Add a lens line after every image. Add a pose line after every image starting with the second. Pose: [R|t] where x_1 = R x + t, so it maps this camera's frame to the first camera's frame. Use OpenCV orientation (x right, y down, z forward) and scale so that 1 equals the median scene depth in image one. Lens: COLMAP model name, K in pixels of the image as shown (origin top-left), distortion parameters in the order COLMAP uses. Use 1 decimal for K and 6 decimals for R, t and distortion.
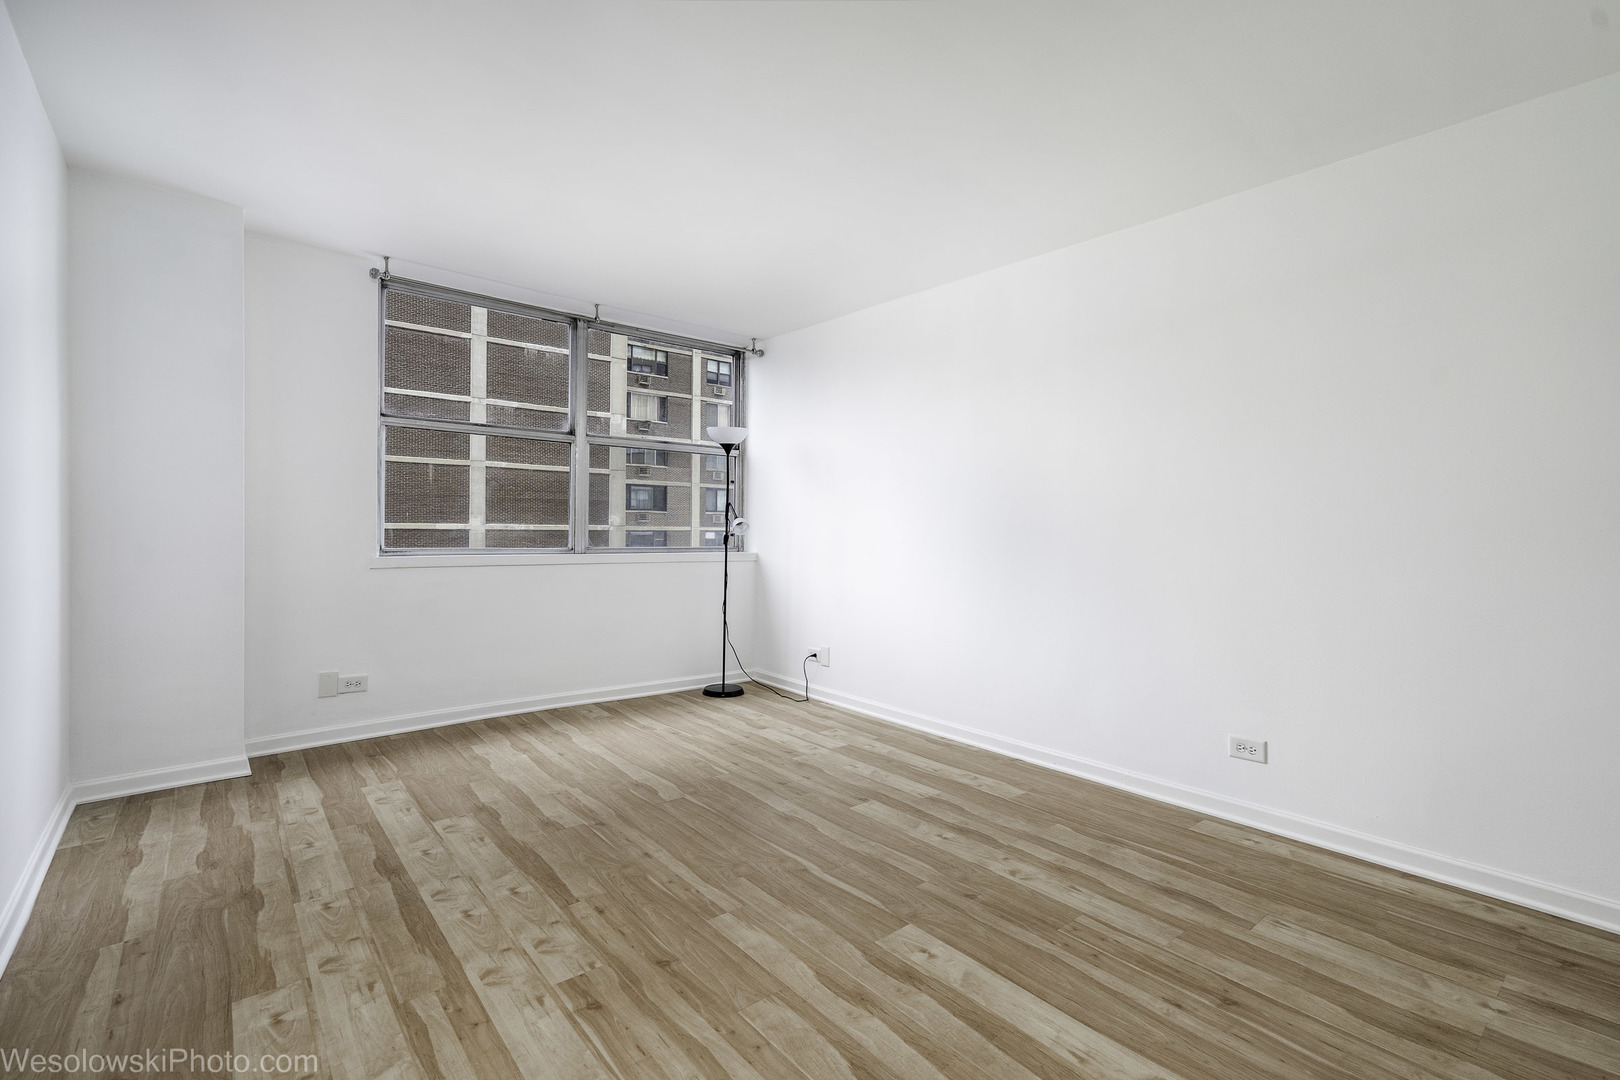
lens RADIAL K [[734.3, 0, 823.0], [0, 734.3, 545.5], [0, 0, 1]] dist [0.001792, 0.005847]
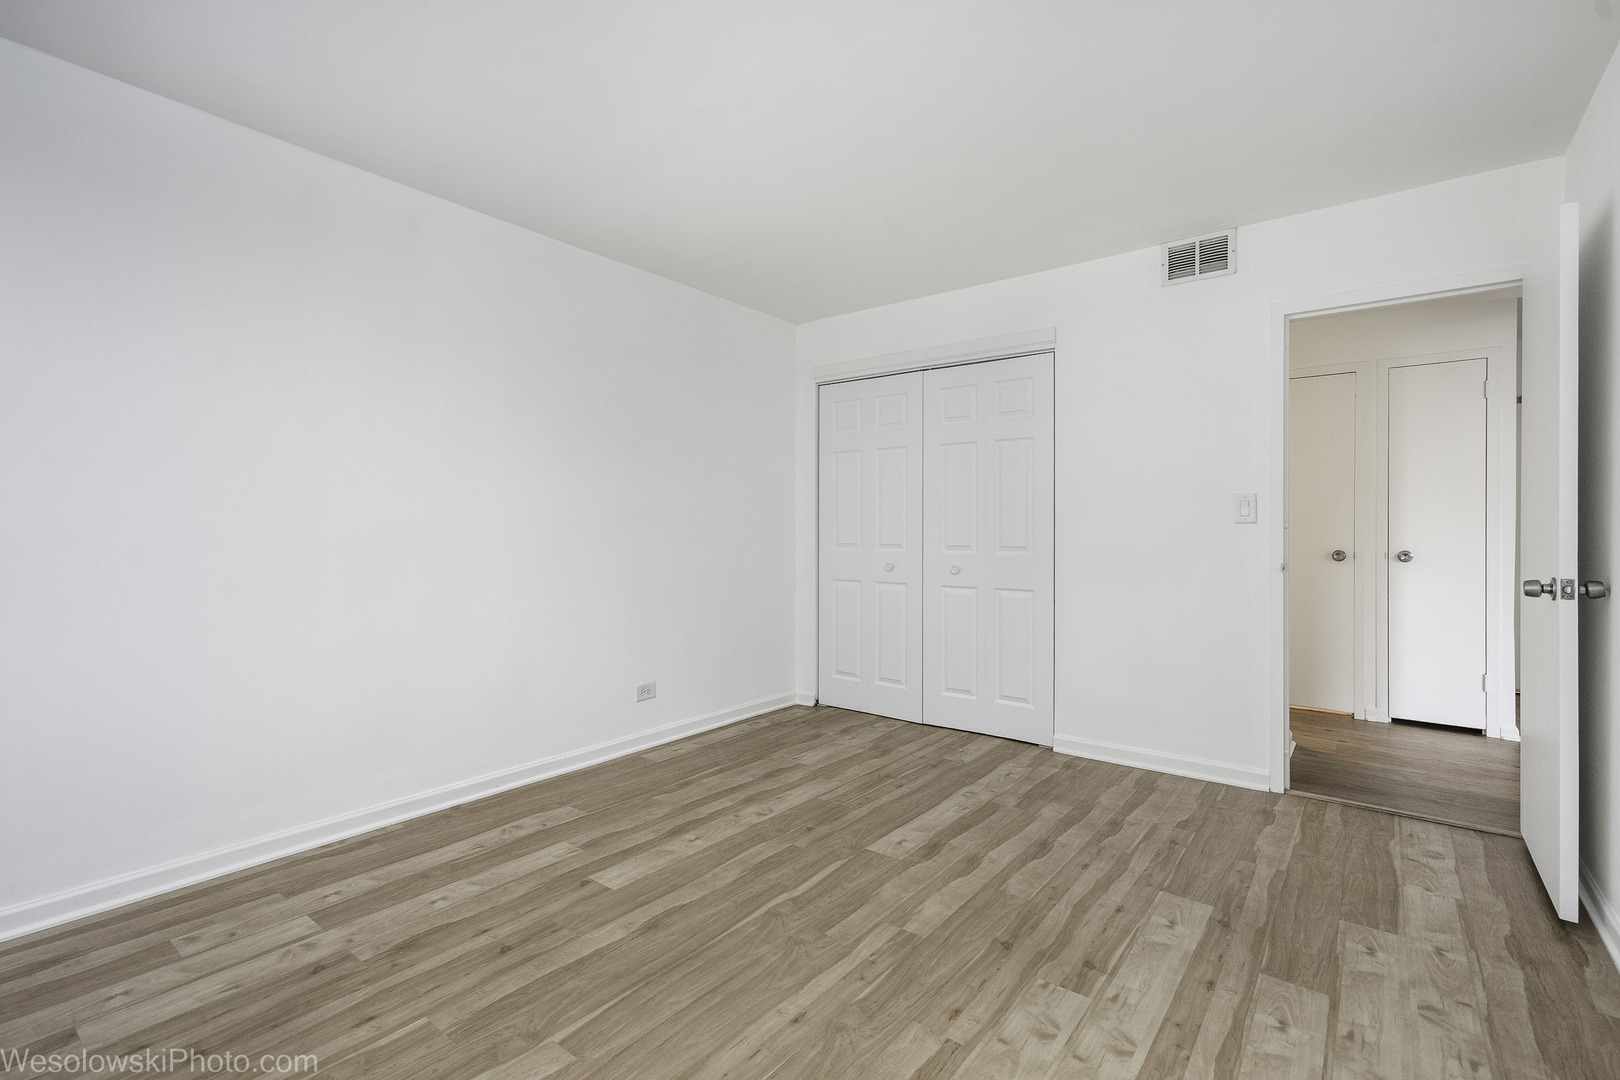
lens RADIAL K [[734.3, 0, 821.4], [0, 734.3, 531.4], [0, 0, 1]] dist [0.001792, 0.005847]
pose [[-0.215028, -0.013293, 0.976517, -0.756252], [0.016643, 0.999712, 0.017273, -0.026653], [-0.976466, 0.019966, -0.214745, 0.947725]]
